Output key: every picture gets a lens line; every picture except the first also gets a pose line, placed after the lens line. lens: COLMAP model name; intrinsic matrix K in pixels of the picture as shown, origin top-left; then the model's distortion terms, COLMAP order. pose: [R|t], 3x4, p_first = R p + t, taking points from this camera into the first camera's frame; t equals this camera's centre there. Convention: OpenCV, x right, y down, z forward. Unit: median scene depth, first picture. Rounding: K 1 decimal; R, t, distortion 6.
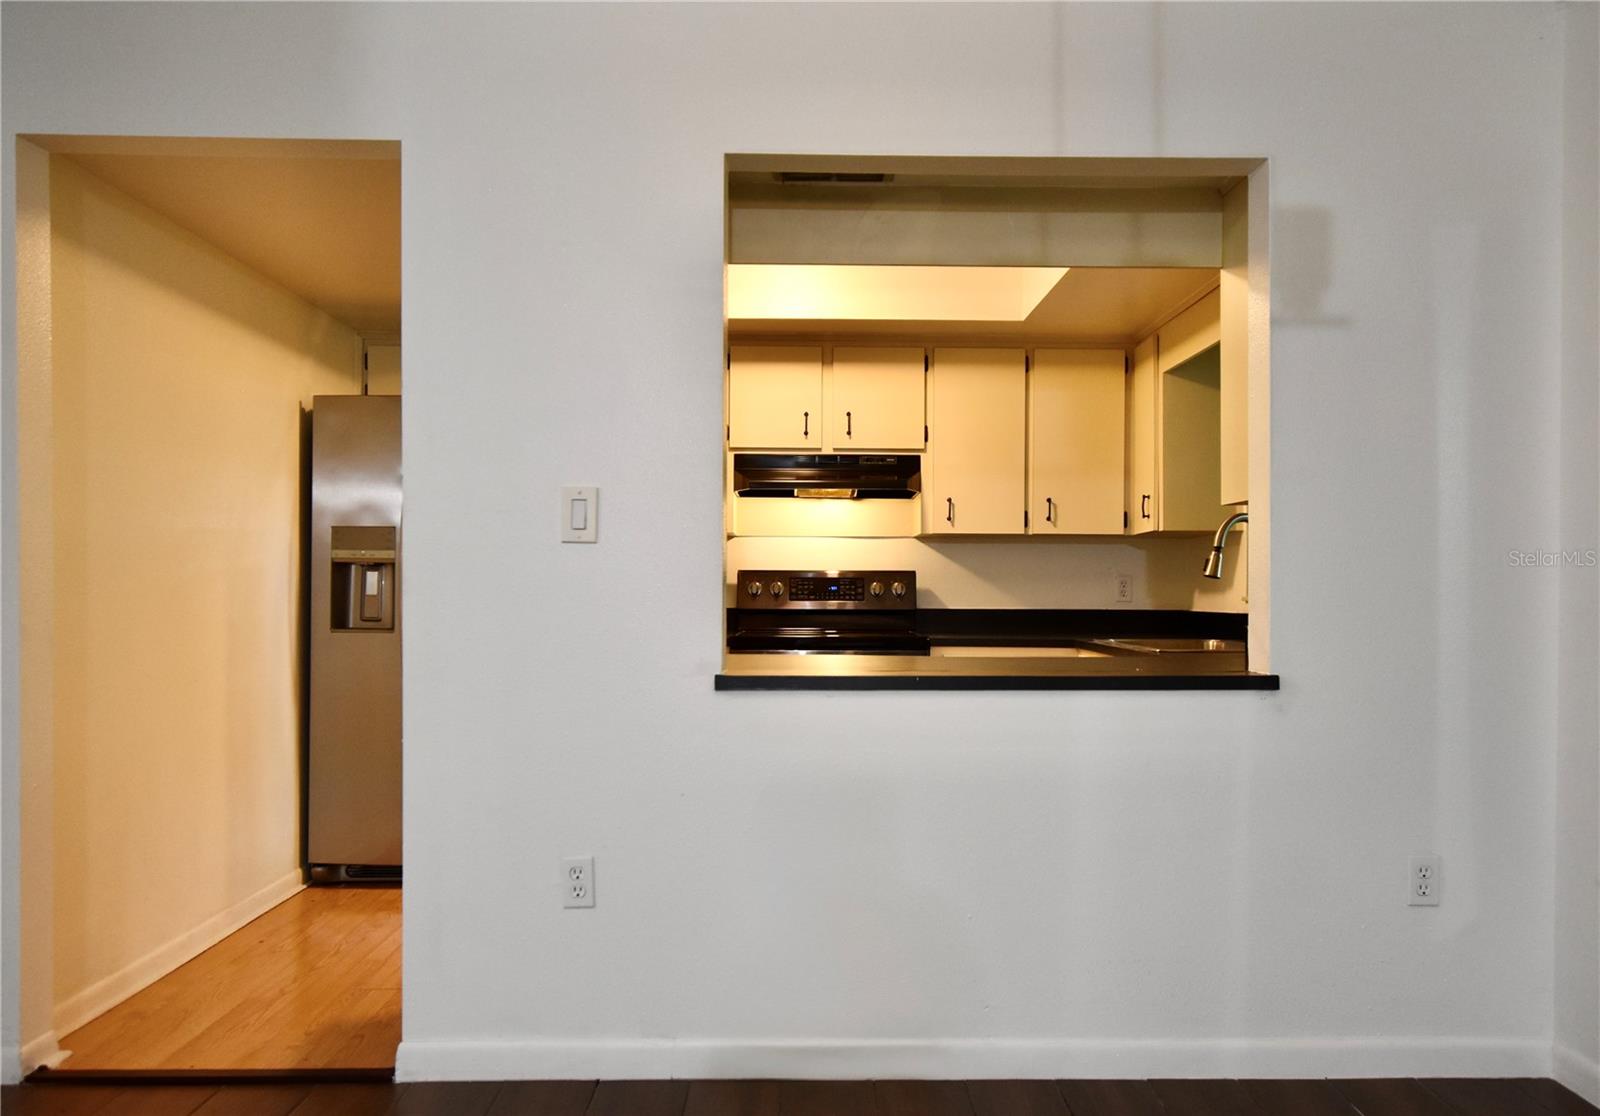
lens RADIAL K [[1226.8, 0, 814.3], [0, 1226.8, 595.1], [0, 0, 1]] dist [0.000208, 0.000402]
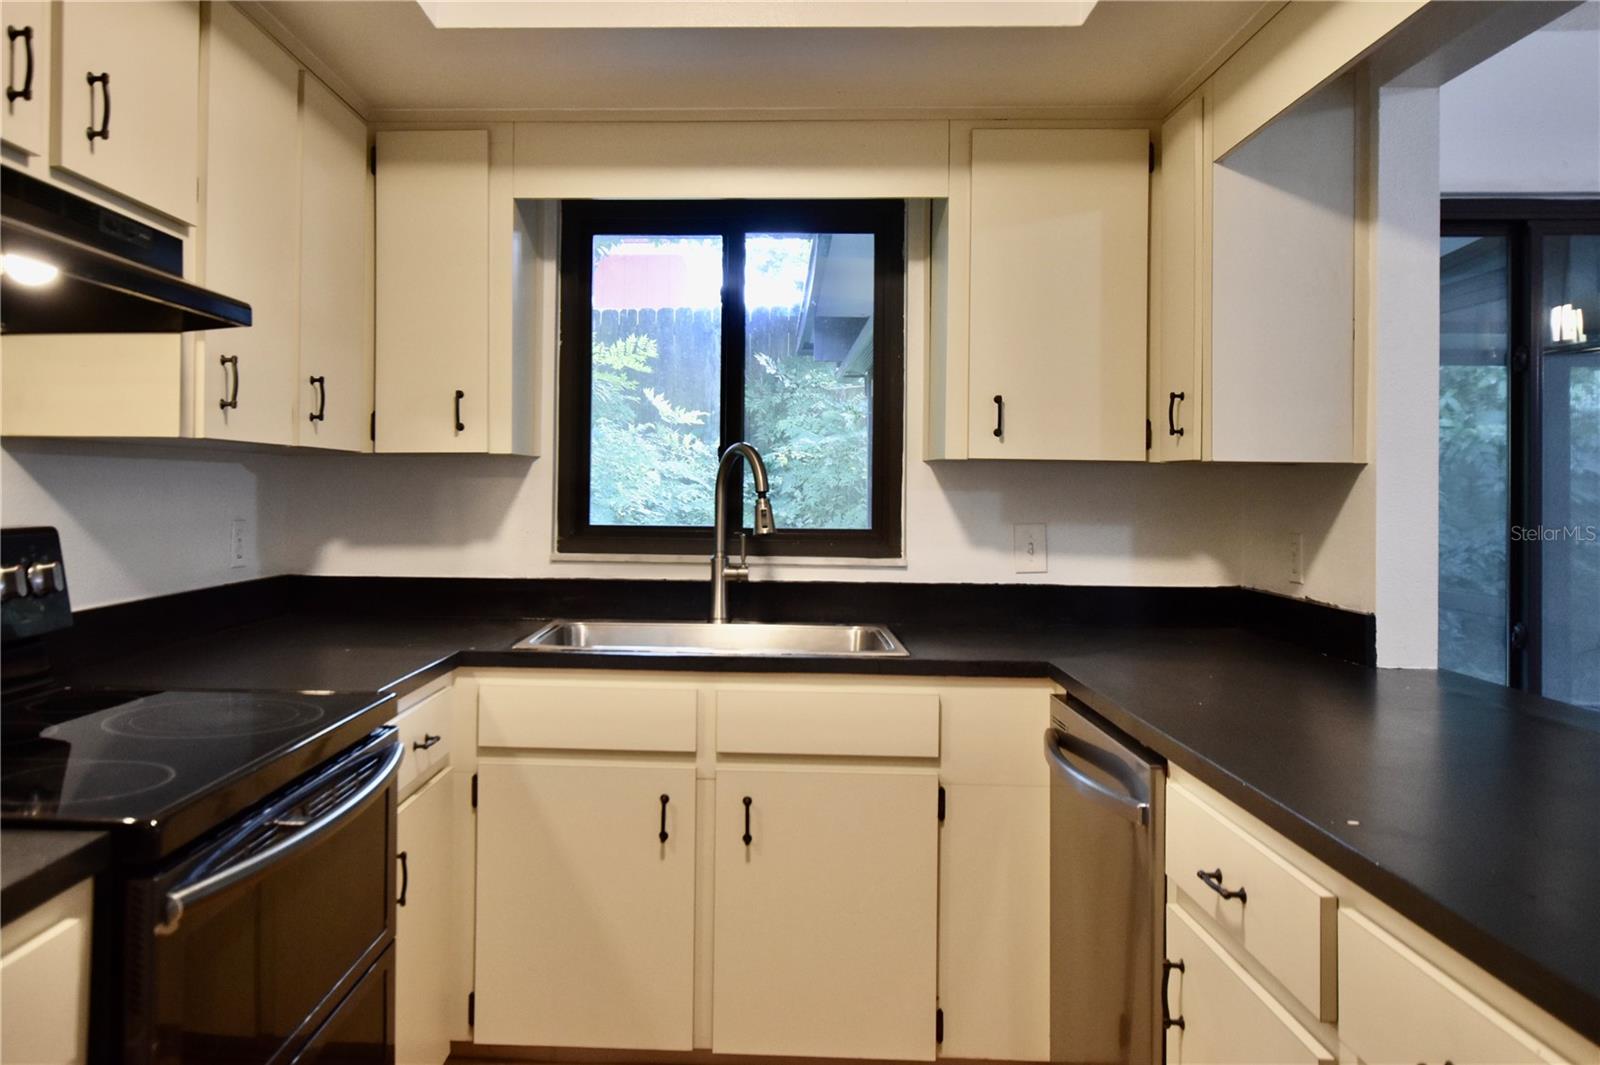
lens RADIAL K [[1209.3, 0, 709.8], [0, 1209.3, 464.2], [0, 0, 1]] dist [-0.013783, 0.050731]
pose [[0.068087, 0.015289, 0.997562, -0.316670], [-0.005189, 0.999874, -0.014971, -0.039273], [-0.997666, -0.004157, 0.068158, 0.869652]]
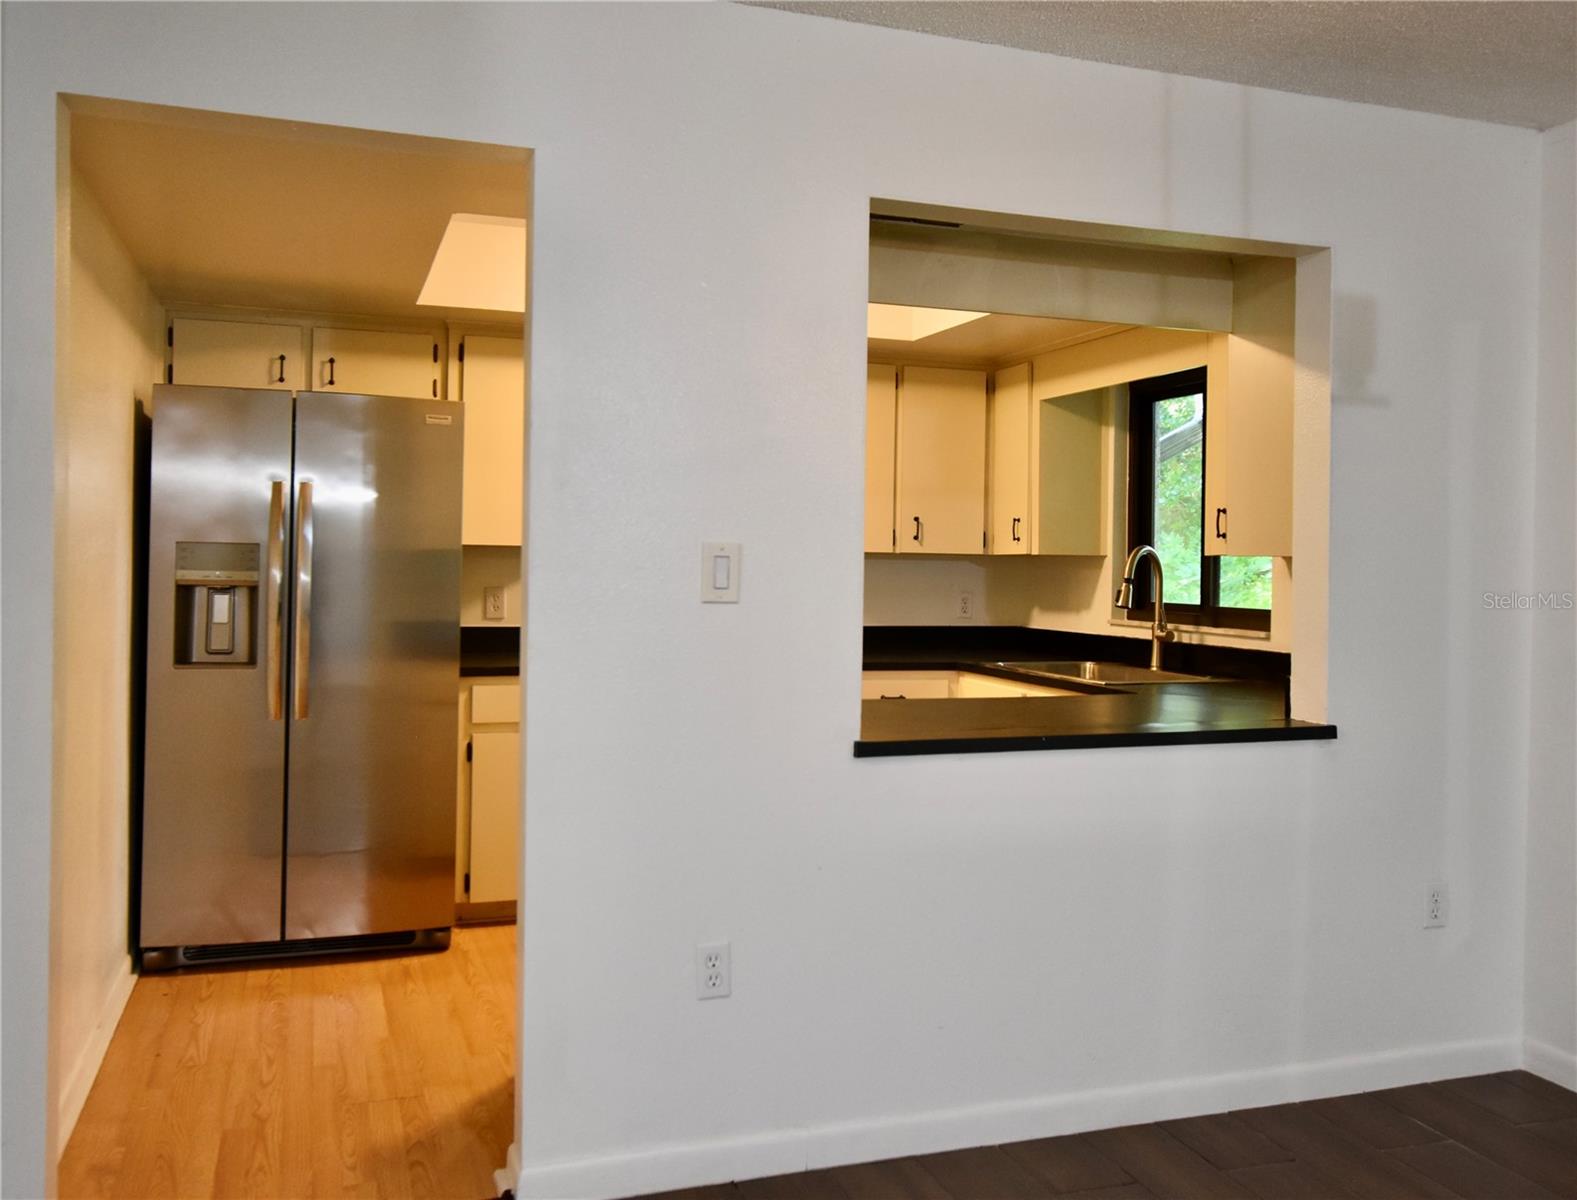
lens RADIAL K [[1314.3, 0, 757.3], [0, 1314.3, 561.1], [0, 0, 1]] dist [-0.001173, -0.000886]
pose [[0.953077, 0.010517, 0.302545, -0.273175], [-0.010075, 0.999945, -0.003021, -0.041978], [-0.302560, -0.000169, 0.953130, 0.027866]]
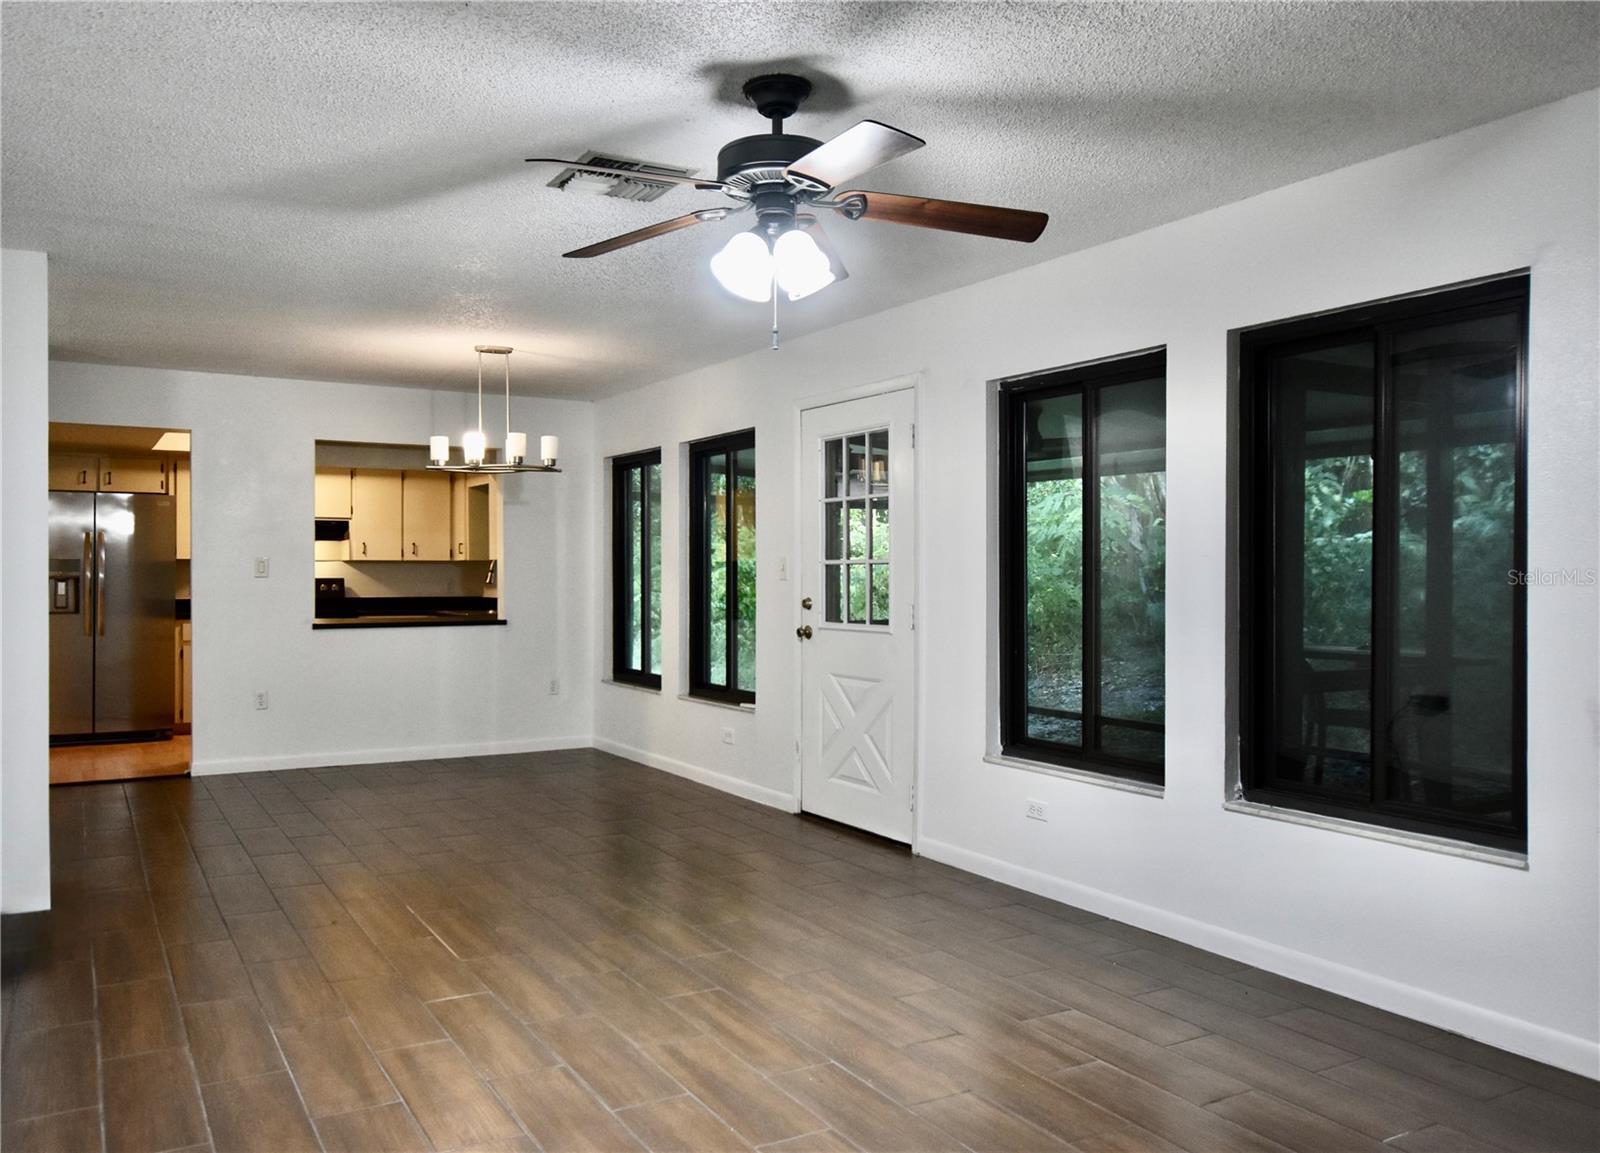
lens RADIAL K [[1223.9, 0, 742.7], [0, 1223.9, 578.0], [0, 0, 1]] dist [-0.002457, 0.003638]
pose [[0.878956, -0.005270, 0.476874, -0.325146], [0.004427, 0.999986, 0.002891, -0.025987], [-0.476882, -0.000430, 0.878967, -1.143679]]
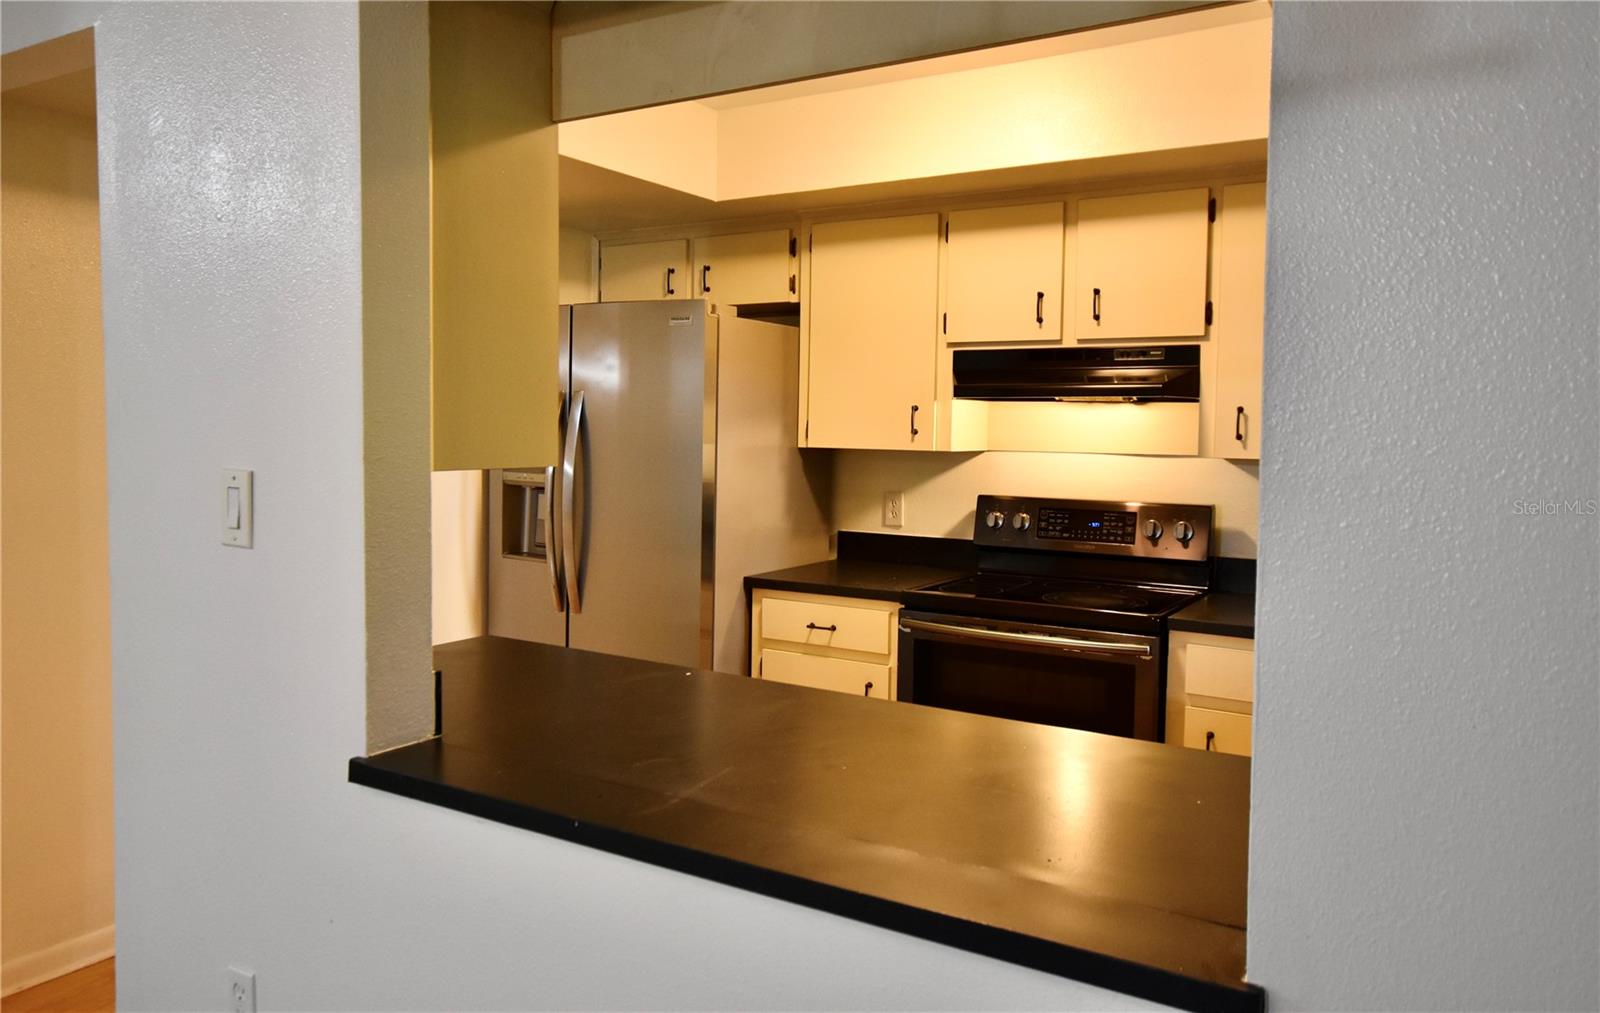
lens RADIAL K [[1137.7, 0, 803.9], [0, 1137.7, 485.8], [0, 0, 1]] dist [-0.002224, 0.000140]
pose [[0.845164, 0.035690, -0.533314, 0.263842], [-0.012086, 0.998789, 0.047688, -0.067562], [0.534370, -0.033859, 0.844572, 0.361347]]
